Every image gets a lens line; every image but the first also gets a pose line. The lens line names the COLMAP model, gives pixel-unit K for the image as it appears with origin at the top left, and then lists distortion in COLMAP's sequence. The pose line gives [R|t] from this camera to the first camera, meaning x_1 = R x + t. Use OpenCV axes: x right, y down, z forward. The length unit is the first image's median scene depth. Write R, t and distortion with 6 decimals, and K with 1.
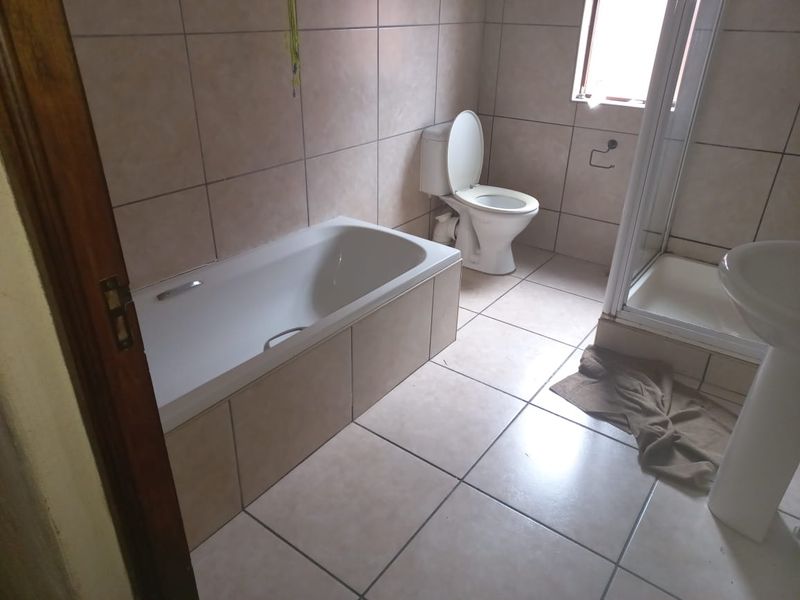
lens RADIAL K [[564.7, 0, 394.6], [0, 564.7, 296.5], [0, 0, 1]] dist [0.020328, -0.011547]
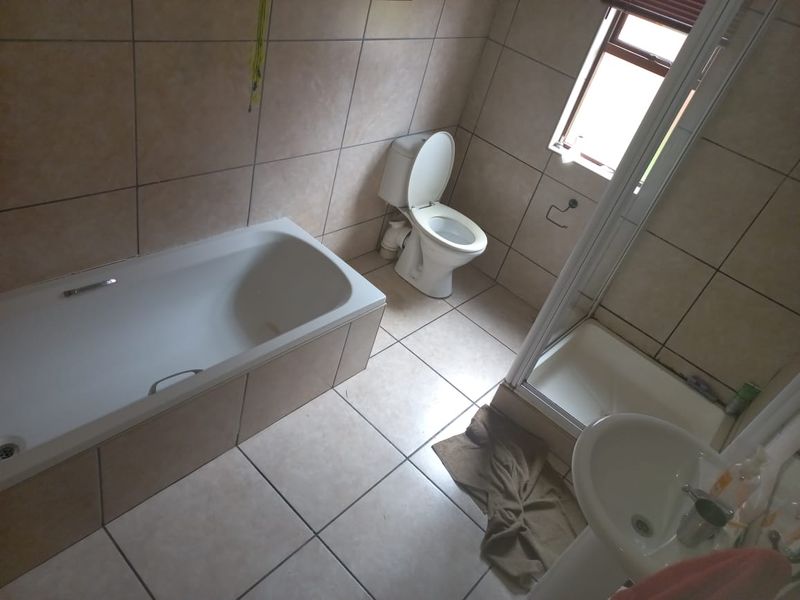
lens RADIAL K [[564.7, 0, 403.9], [0, 564.7, 281.0], [0, 0, 1]] dist [0.020328, -0.011547]
pose [[0.968462, 0.237646, 0.074865, 0.062438], [-0.246543, 0.957443, 0.150066, -0.254563], [-0.036016, -0.163791, 0.985837, 0.004033]]
